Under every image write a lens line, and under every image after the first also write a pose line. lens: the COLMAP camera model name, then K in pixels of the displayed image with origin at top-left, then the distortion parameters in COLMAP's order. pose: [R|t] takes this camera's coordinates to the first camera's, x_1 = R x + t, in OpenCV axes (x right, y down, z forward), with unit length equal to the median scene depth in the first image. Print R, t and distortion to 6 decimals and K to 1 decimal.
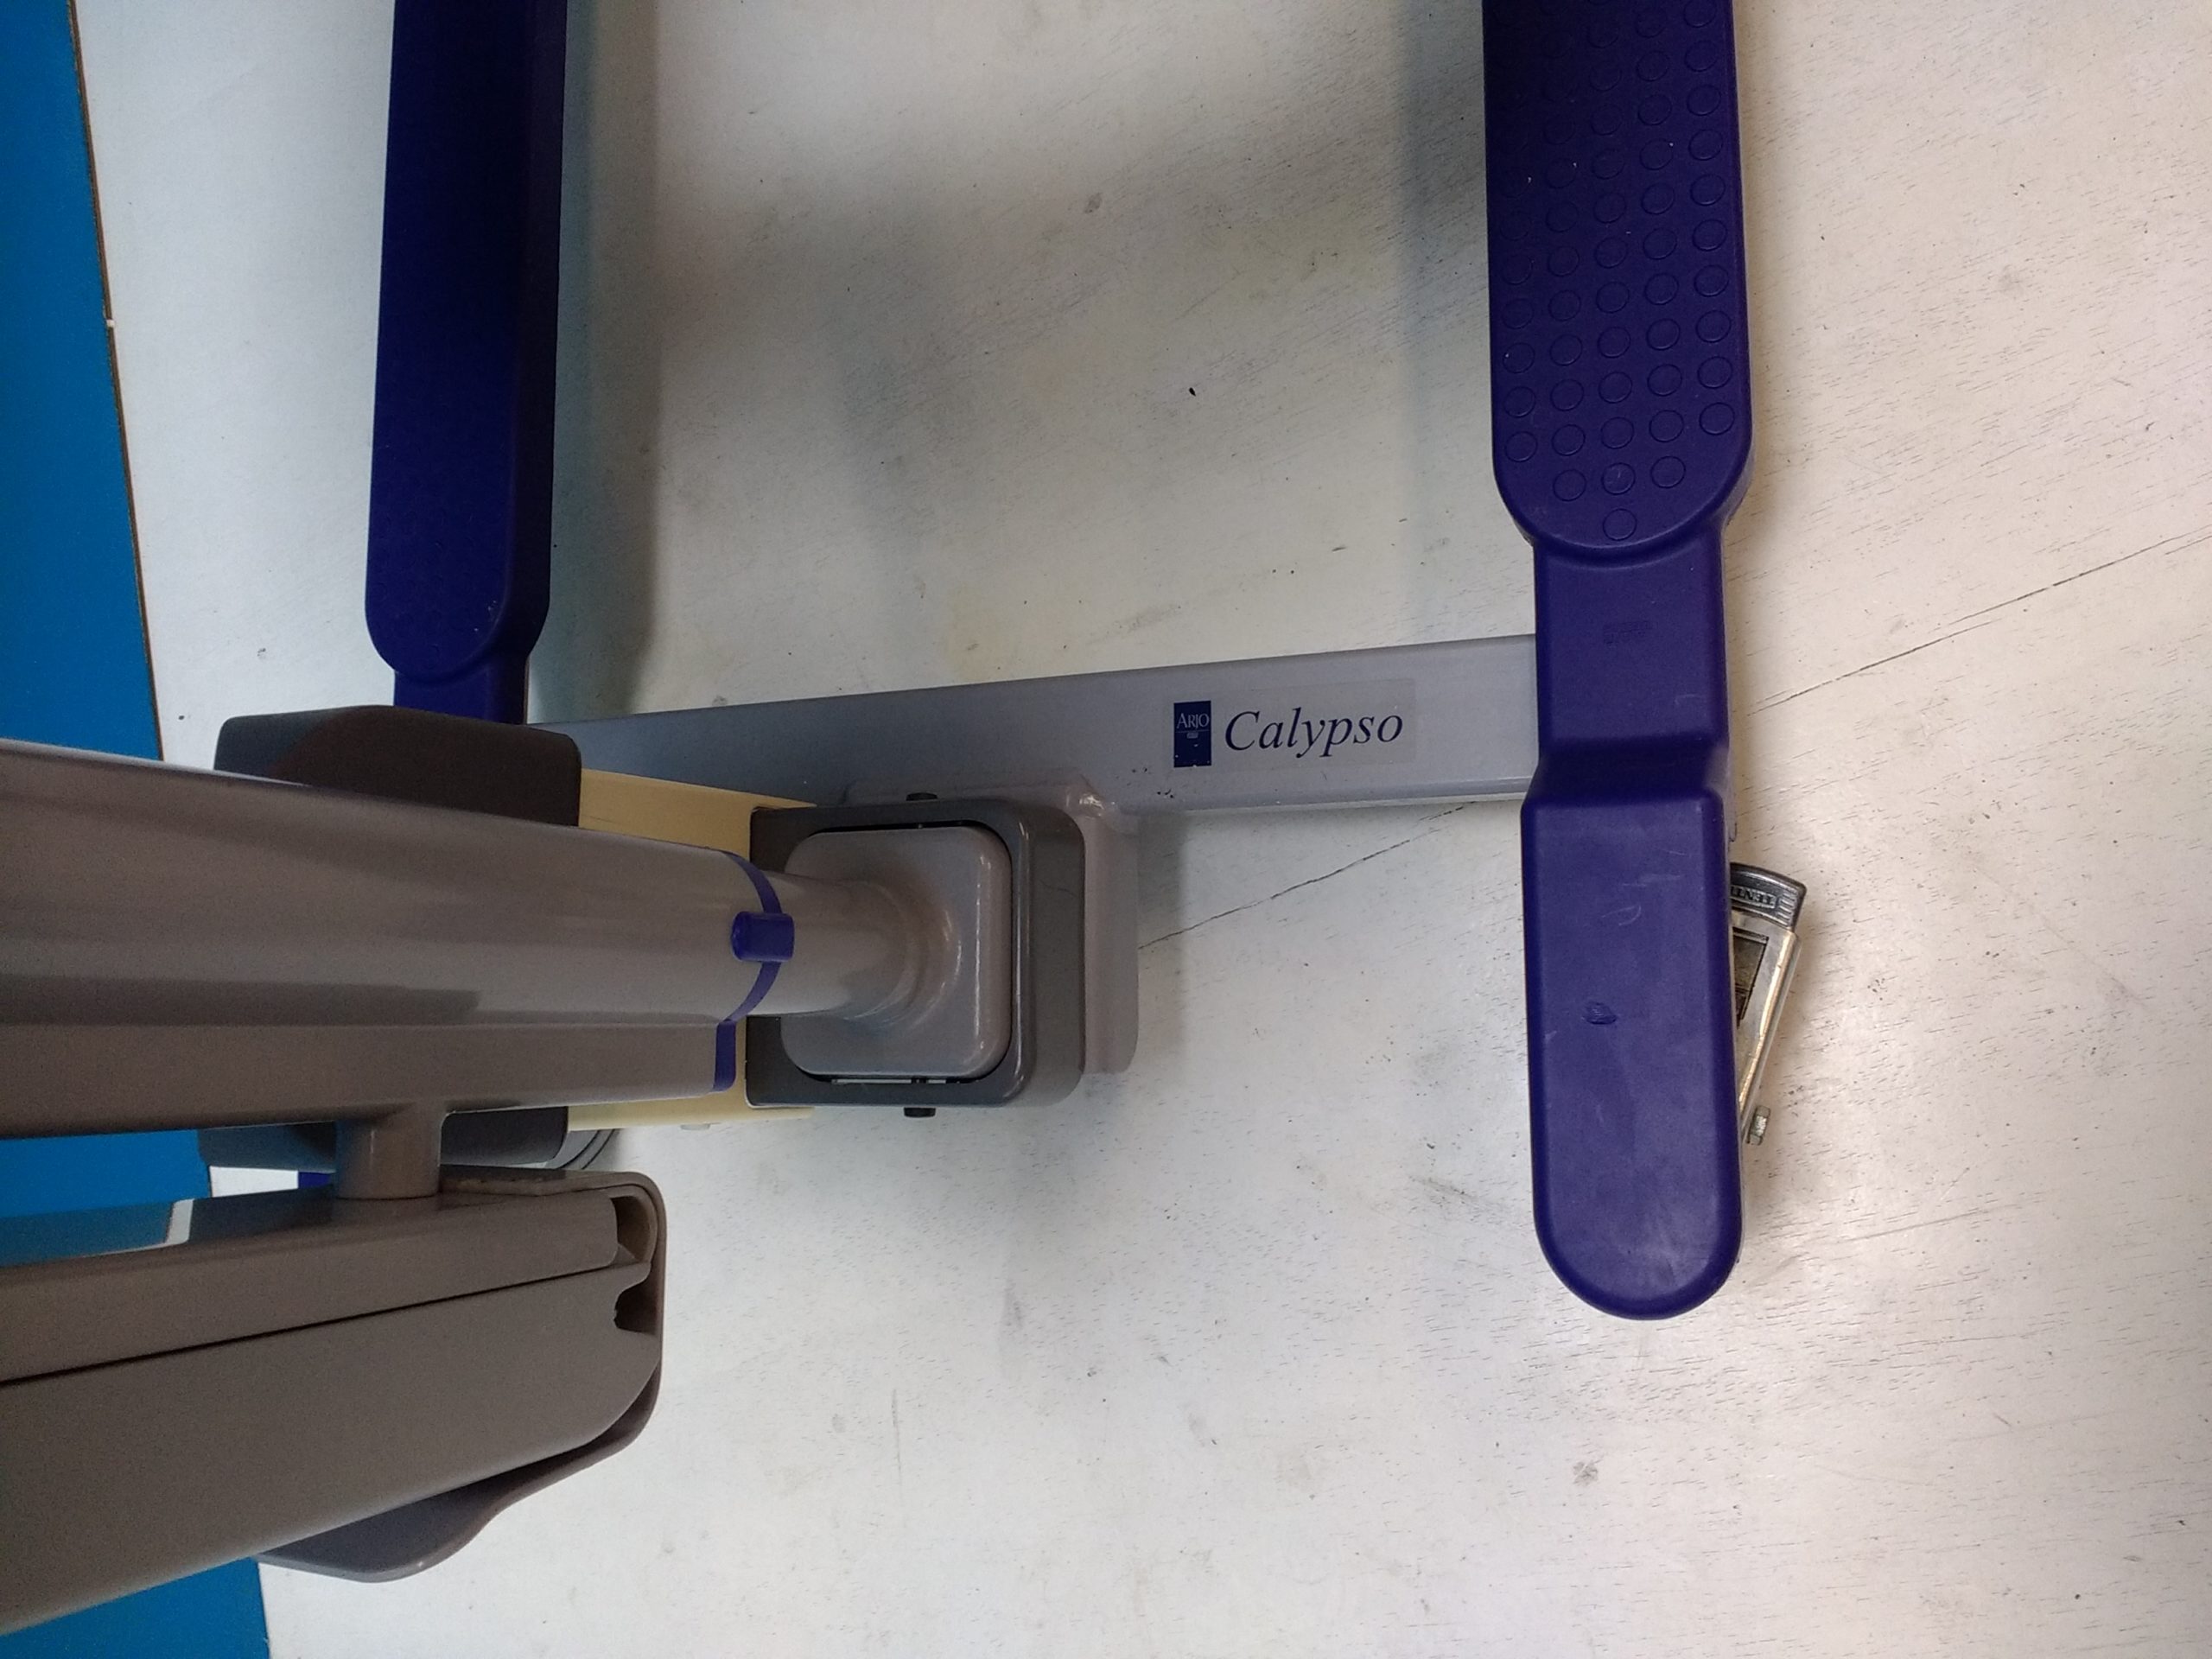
lens RADIAL K [[1750.4, 0, 1106.0], [0, 1750.4, 829.5], [0, 0, 1]] dist [0.102389, -0.190412]
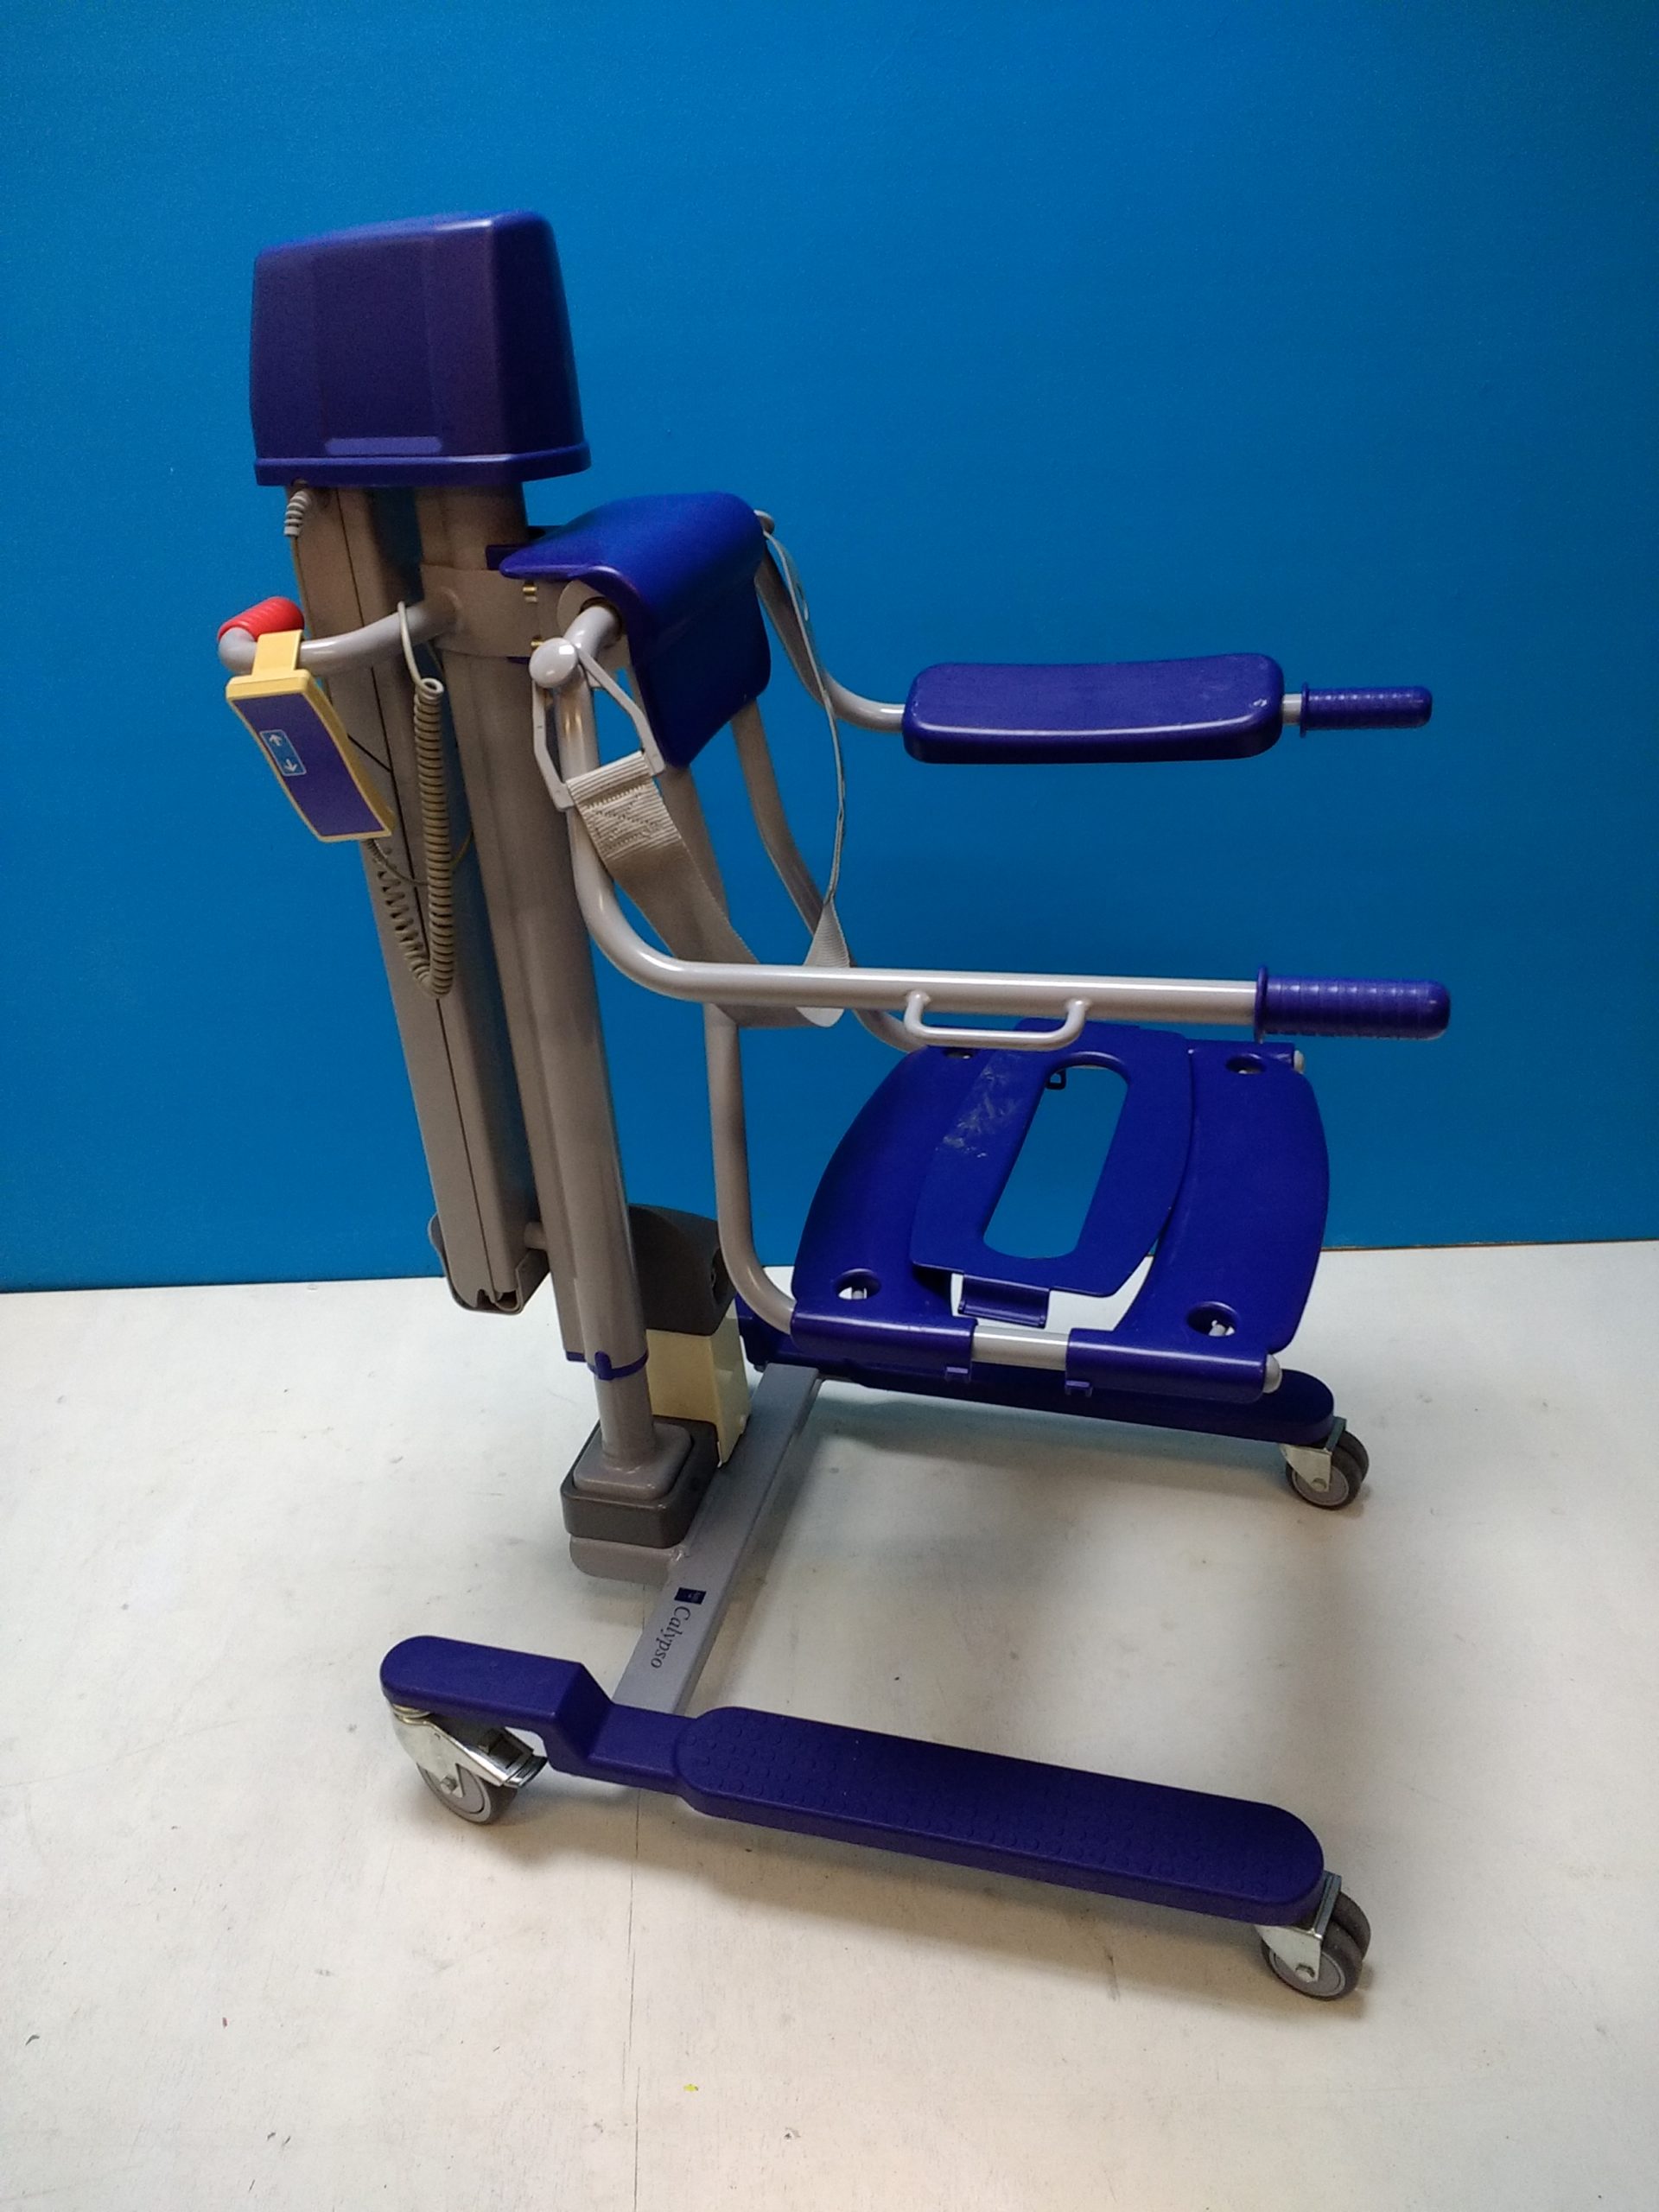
lens RADIAL K [[1750.4, 0, 829.5], [0, 1750.4, 1106.0], [0, 0, 1]] dist [0.102389, -0.190412]
pose [[-0.222749, 0.786620, -0.575857, 0.818367], [-0.938993, -0.014332, 0.343638, -0.991561], [0.262059, 0.617271, 0.741823, -1.034633]]
